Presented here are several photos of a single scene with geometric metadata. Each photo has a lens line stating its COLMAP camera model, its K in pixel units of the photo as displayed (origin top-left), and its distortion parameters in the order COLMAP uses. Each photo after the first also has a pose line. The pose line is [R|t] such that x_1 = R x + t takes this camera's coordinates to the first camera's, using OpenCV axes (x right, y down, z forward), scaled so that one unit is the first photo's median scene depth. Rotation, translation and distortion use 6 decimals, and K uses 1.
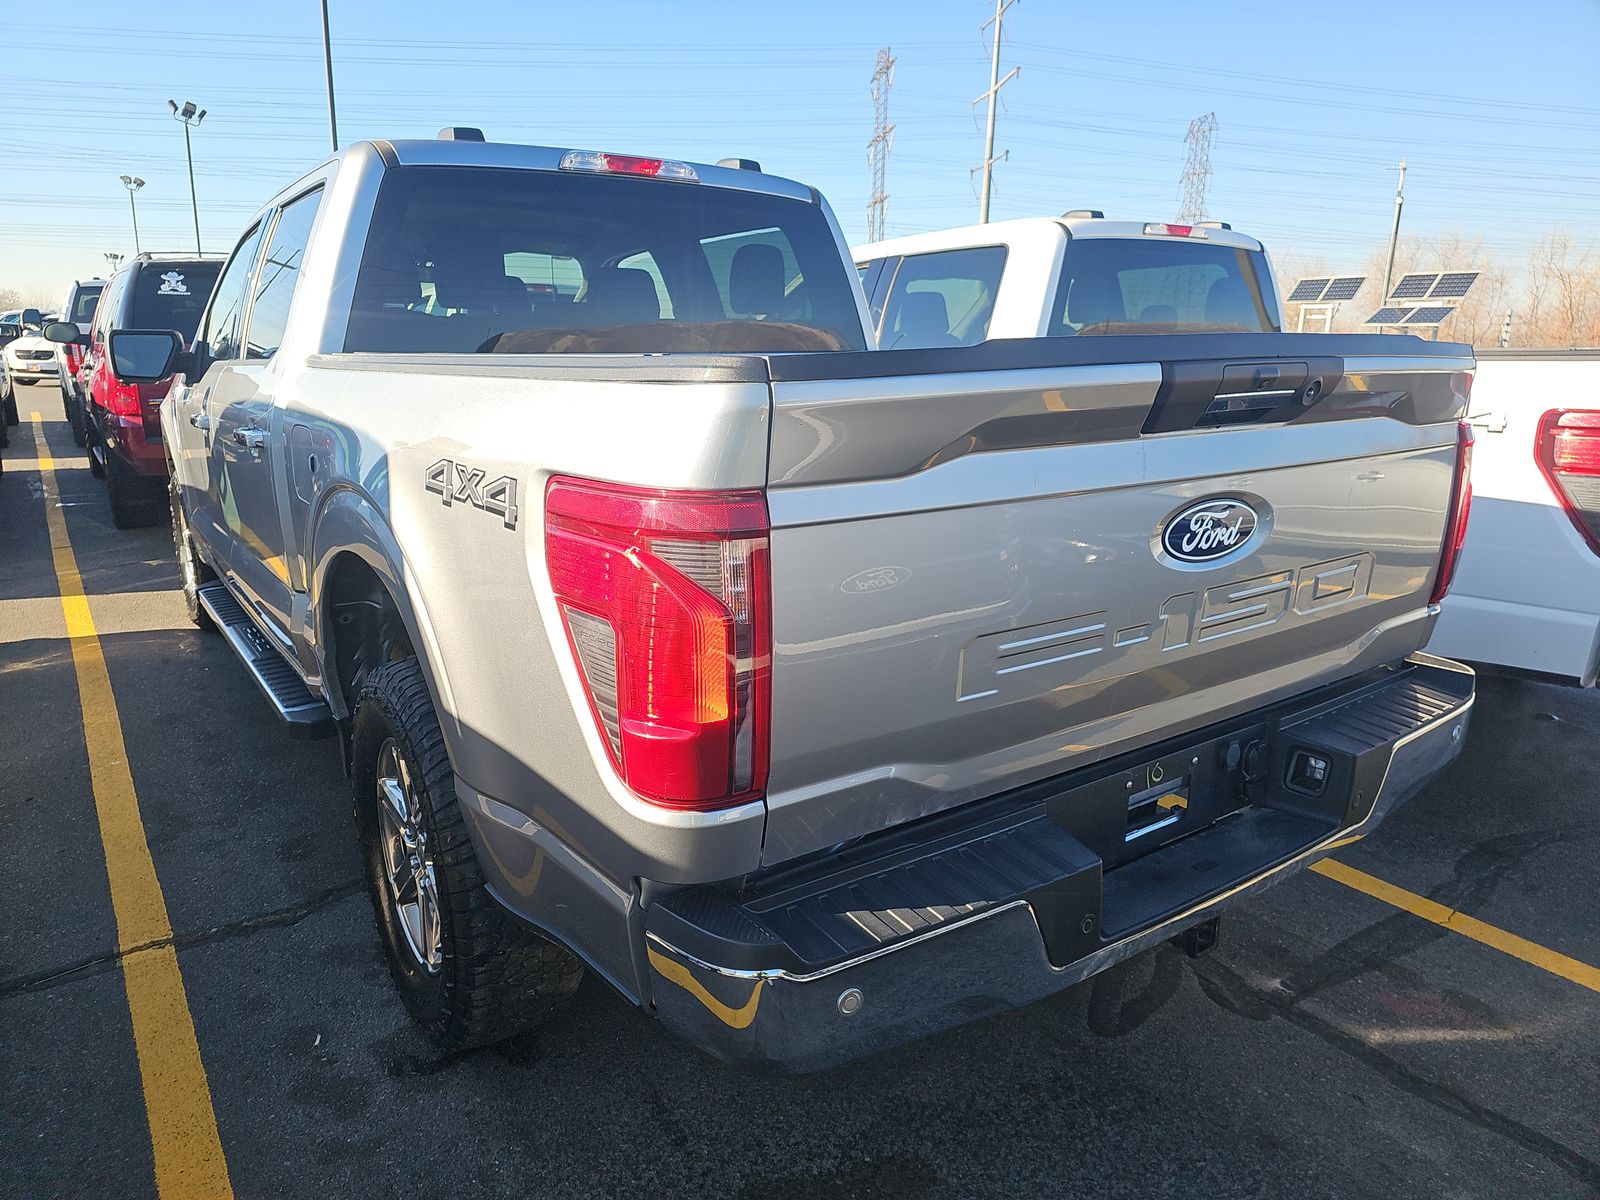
lens RADIAL K [[1065.2, 0, 795.6], [0, 1065.2, 605.3], [0, 0, 1]] dist [0.020753, -0.014676]
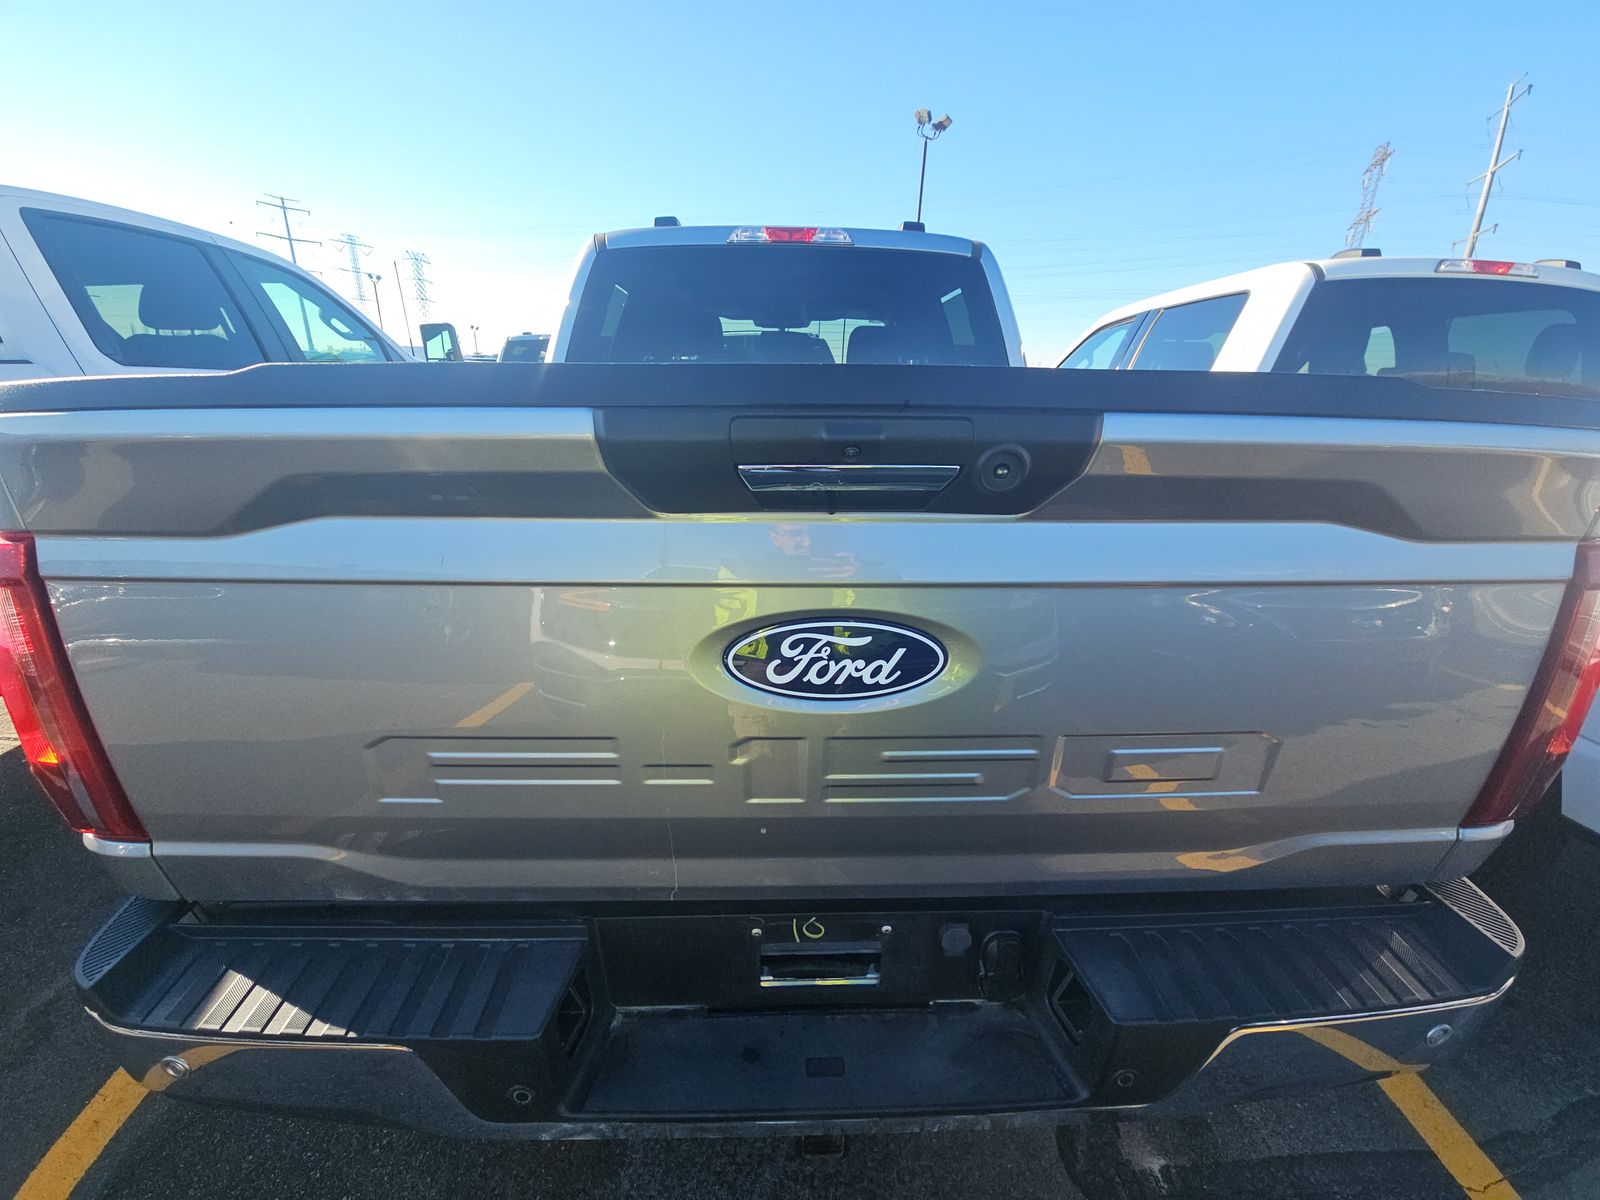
lens RADIAL K [[648.8, 0, 797.6], [0, 648.8, 603.8], [0, 0, 1]] dist [-0.004074, -0.002724]
pose [[0.835644, 0.187487, -0.516282, 0.425591], [-0.143353, 0.981808, 0.124514, -0.113510], [0.530234, -0.030039, 0.847319, 0.468690]]
